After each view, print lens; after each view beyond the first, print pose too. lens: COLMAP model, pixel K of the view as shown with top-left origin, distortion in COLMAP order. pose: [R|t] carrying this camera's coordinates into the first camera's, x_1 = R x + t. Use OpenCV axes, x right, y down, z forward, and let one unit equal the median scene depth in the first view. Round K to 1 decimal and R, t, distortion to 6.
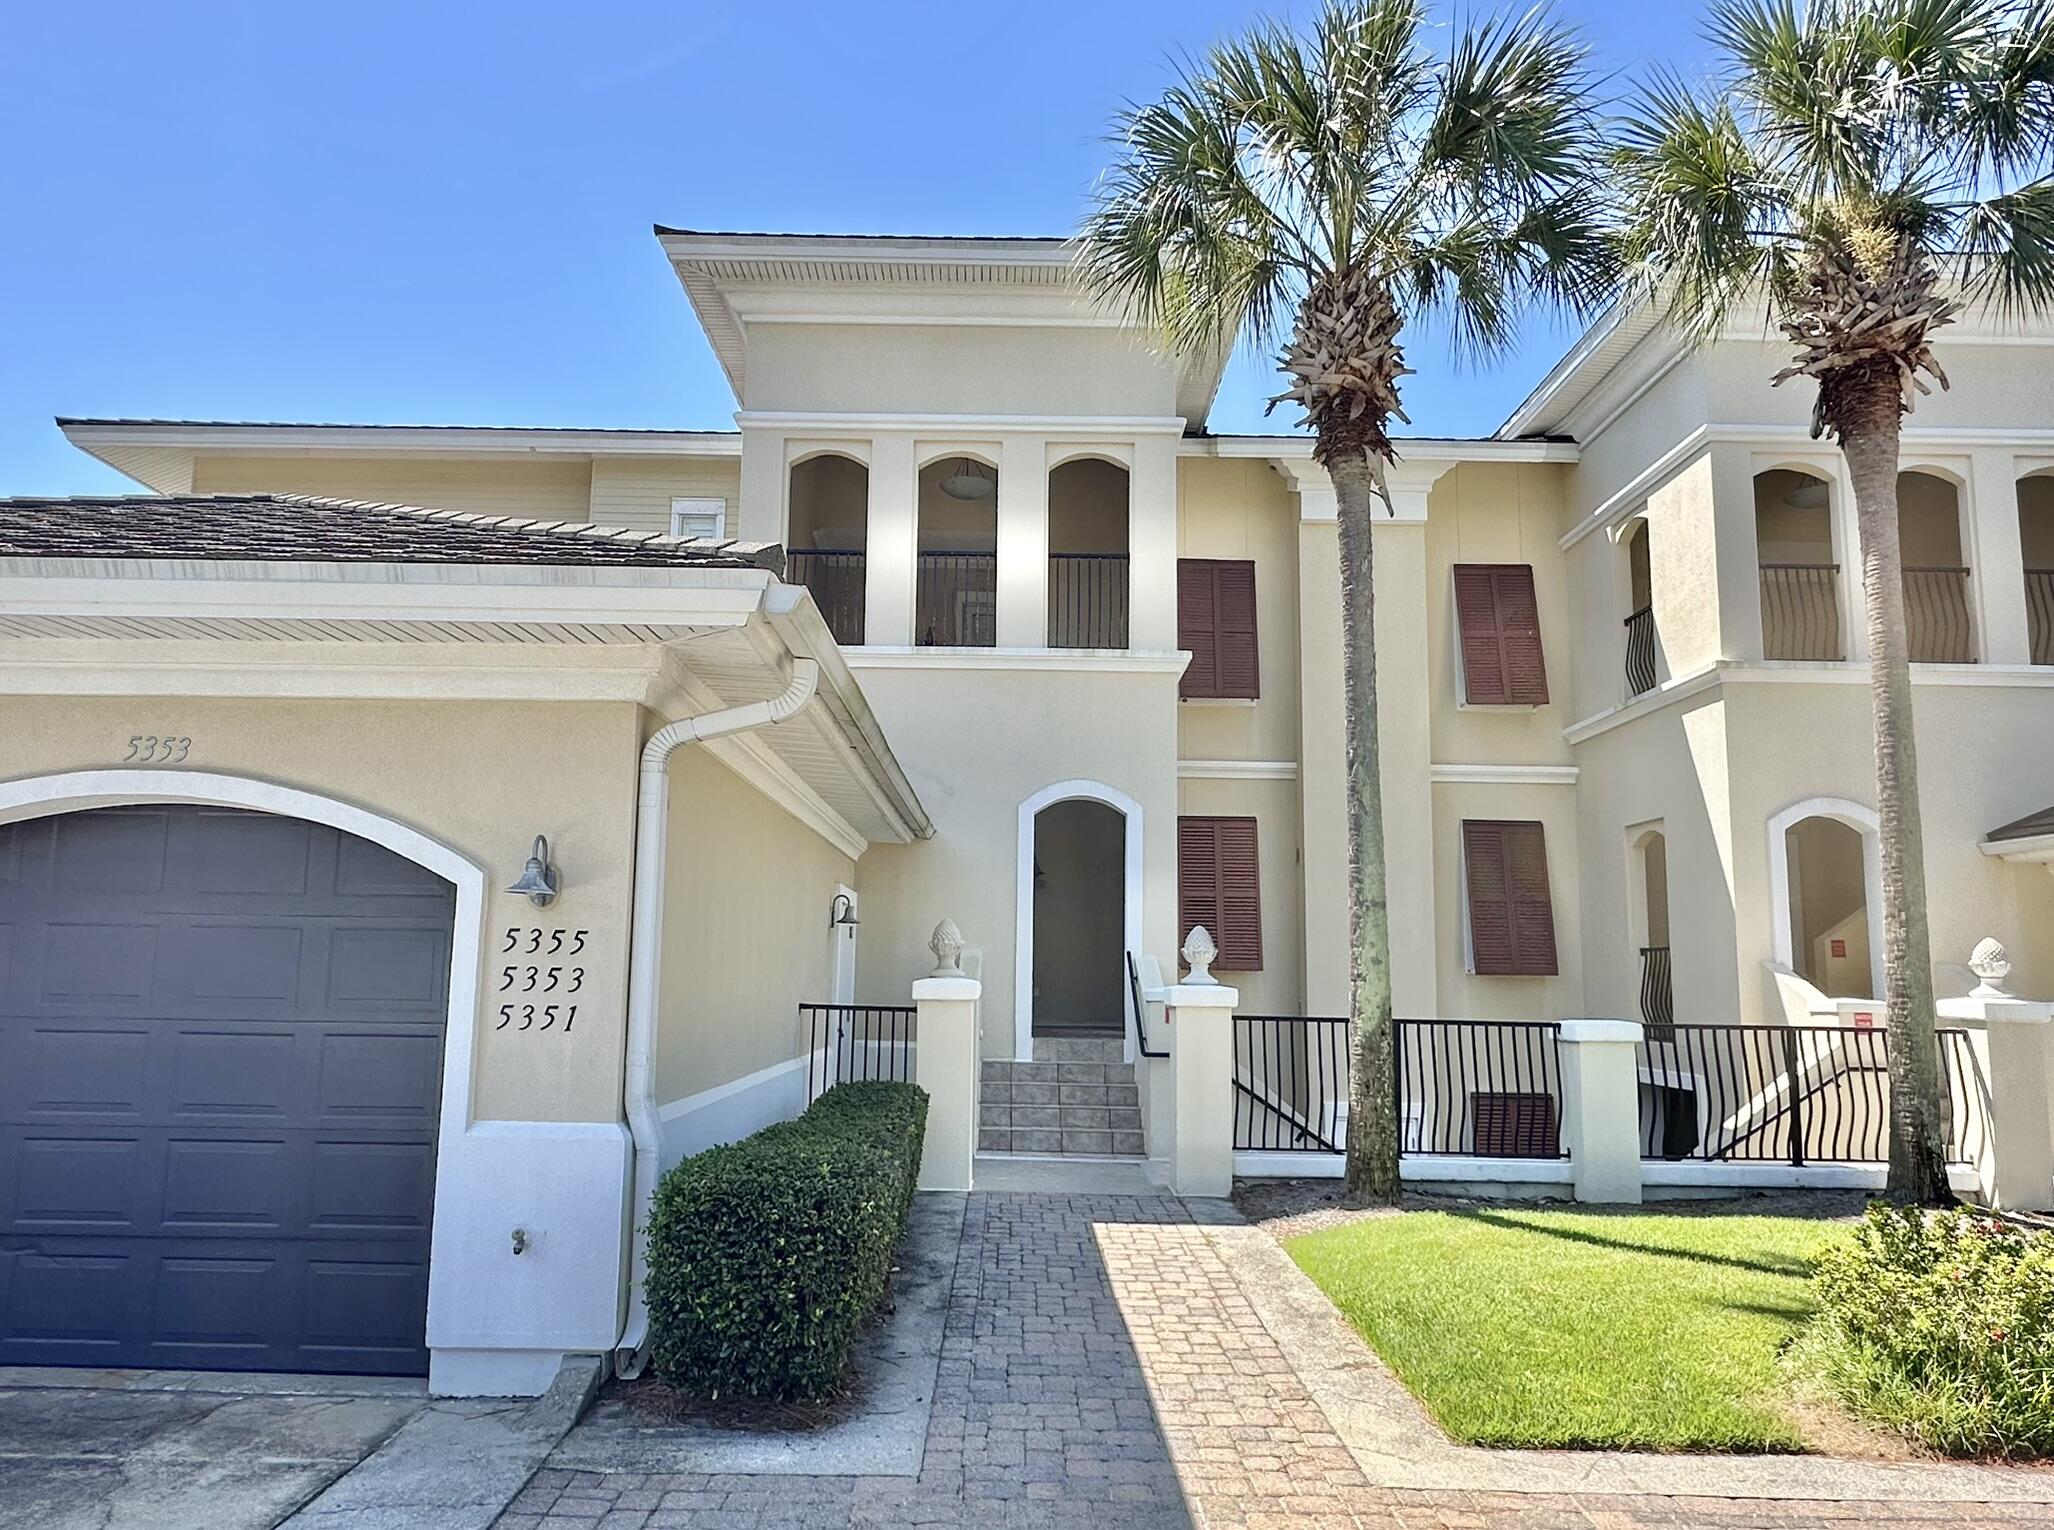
lens RADIAL K [[1321.3, 0, 1002.6], [0, 1321.3, 806.3], [0, 0, 1]] dist [-0.000307, -0.001048]
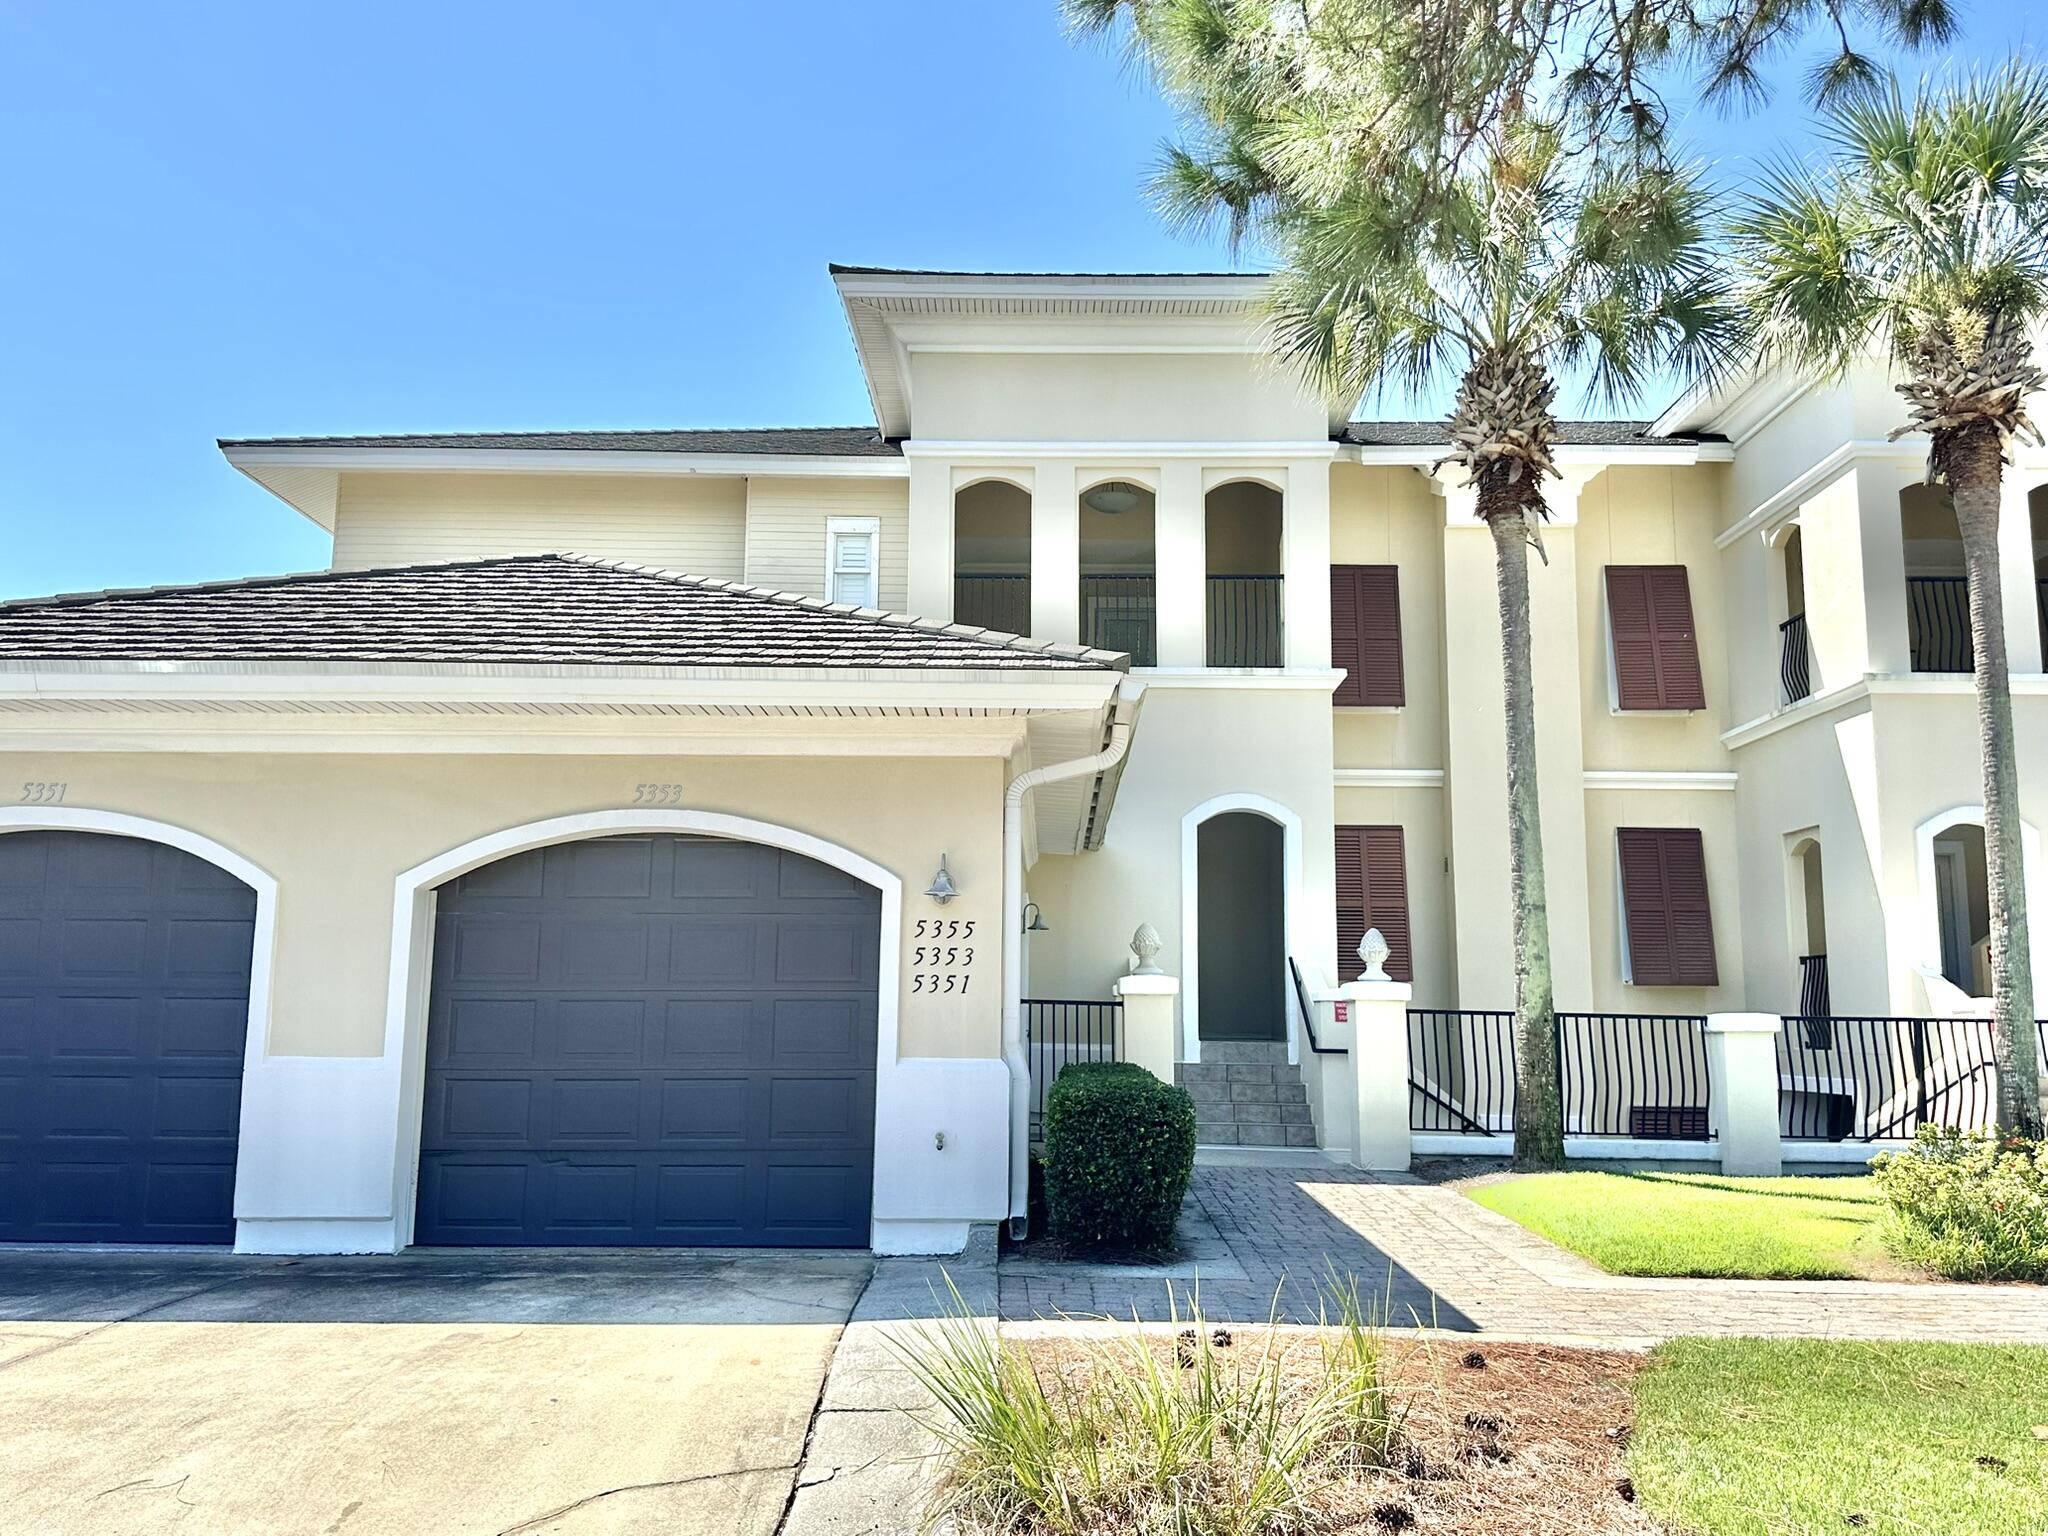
lens RADIAL K [[1655.8, 0, 1021.8], [0, 1655.8, 770.2], [0, 0, 1]] dist [0.197052, -0.436633]
pose [[0.999944, -0.007150, -0.007854, -0.137036], [0.006989, 0.999770, -0.020280, -0.016580], [0.007997, 0.020224, 0.999763, -0.418984]]
